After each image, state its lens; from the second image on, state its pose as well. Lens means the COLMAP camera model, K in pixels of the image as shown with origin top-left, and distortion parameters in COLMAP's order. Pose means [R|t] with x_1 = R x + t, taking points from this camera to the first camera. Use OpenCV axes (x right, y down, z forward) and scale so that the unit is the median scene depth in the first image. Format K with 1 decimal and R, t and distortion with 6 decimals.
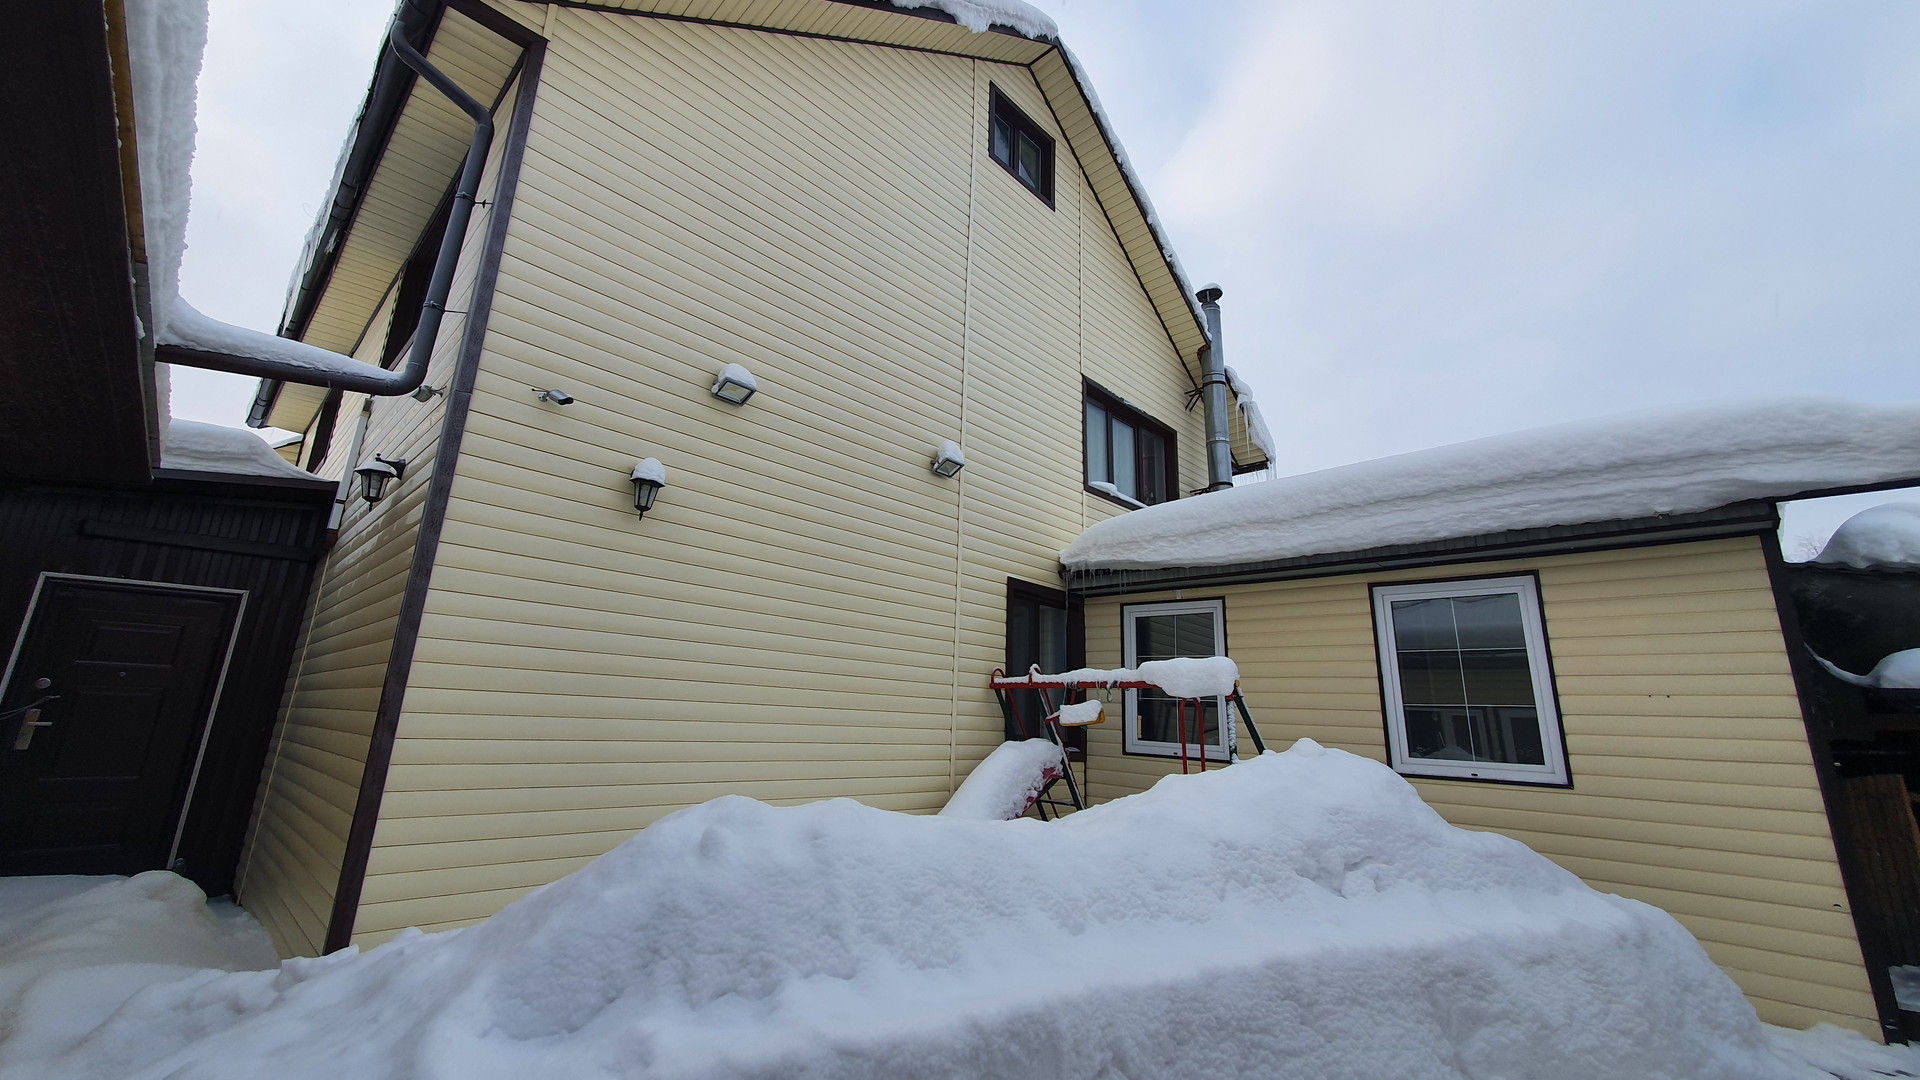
lens RADIAL K [[754.3, 0, 955.0], [0, 754.3, 529.0], [0, 0, 1]] dist [-0.000674, -0.000659]
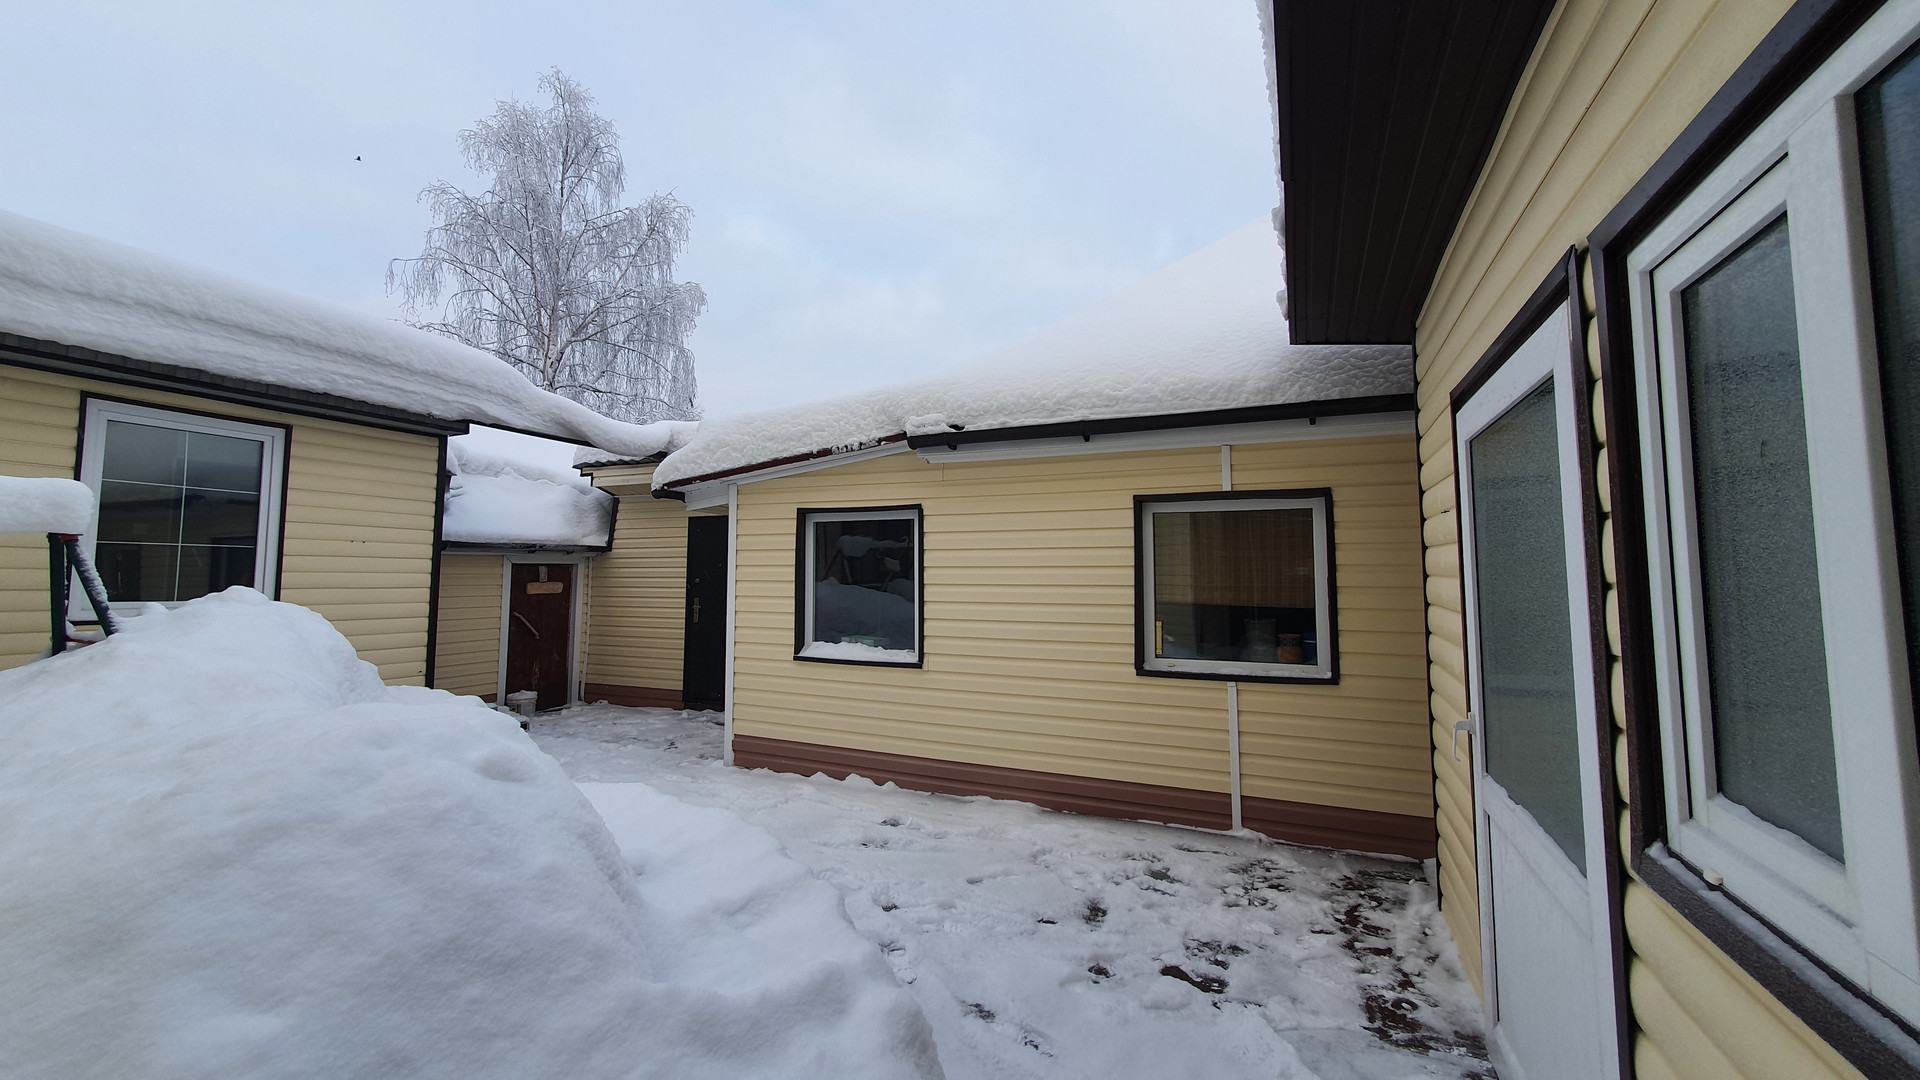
lens RADIAL K [[754.3, 0, 956.0], [0, 754.3, 528.4], [0, 0, 1]] dist [-0.000674, -0.000659]
pose [[-0.340574, 0.032396, 0.939659, -0.584353], [-0.241547, 0.962848, -0.120743, 0.098343], [-0.908661, -0.268094, -0.320096, 0.444553]]
